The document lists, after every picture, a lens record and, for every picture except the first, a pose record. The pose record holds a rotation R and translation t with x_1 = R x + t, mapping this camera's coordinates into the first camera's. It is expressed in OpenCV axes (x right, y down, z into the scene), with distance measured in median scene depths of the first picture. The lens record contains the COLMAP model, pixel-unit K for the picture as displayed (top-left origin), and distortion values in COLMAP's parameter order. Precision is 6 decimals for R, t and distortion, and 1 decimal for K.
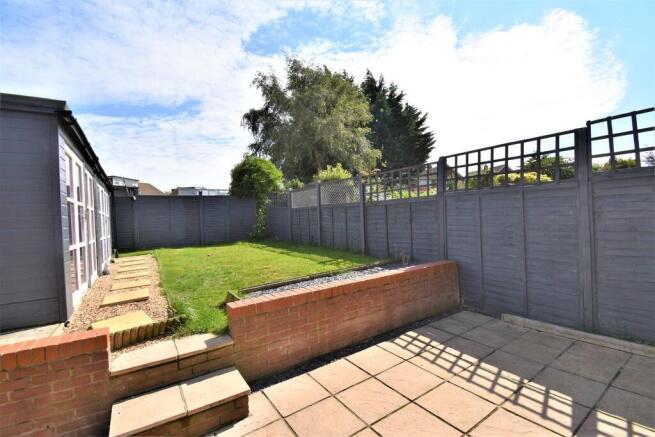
lens RADIAL K [[291.4, 0, 327.5], [0, 291.4, 218.5], [0, 0, 1]] dist [-0.011526, -0.000930]
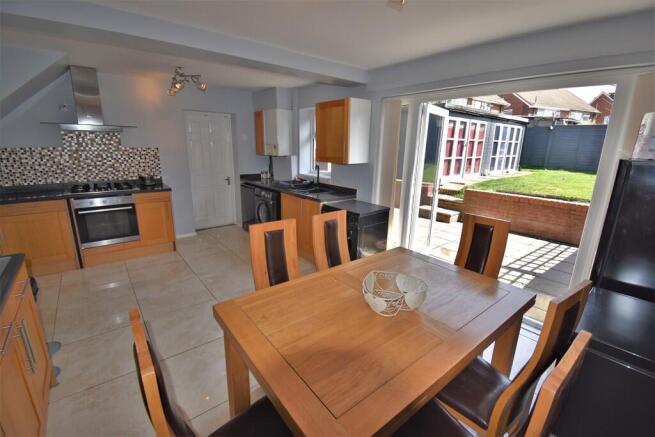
lens RADIAL K [[291.4, 0, 327.5], [0, 291.4, 218.5], [0, 0, 1]] dist [-0.011526, -0.000930]
pose [[0.087290, 0.298247, -0.950489, 1.496245], [-0.019522, 0.954460, 0.297700, -0.120182], [0.995992, -0.007431, 0.089137, -0.286065]]
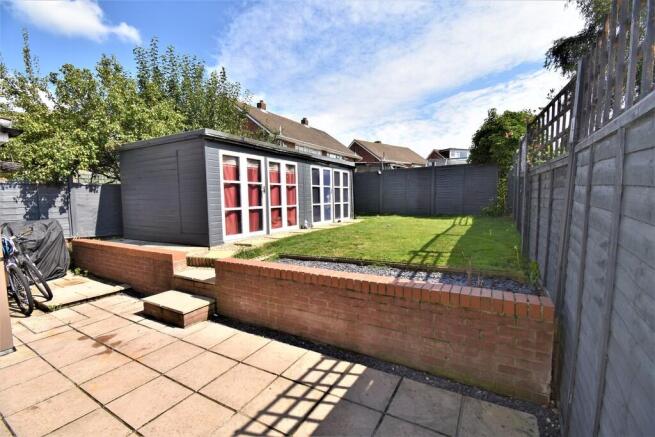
lens RADIAL K [[291.4, 0, 327.5], [0, 291.4, 218.5], [0, 0, 1]] dist [-0.011526, -0.000930]
pose [[0.442269, 0.107215, -0.890451, 0.876555], [-0.005816, 0.993151, 0.116692, -0.043741], [0.896863, -0.046431, 0.439864, 0.673197]]
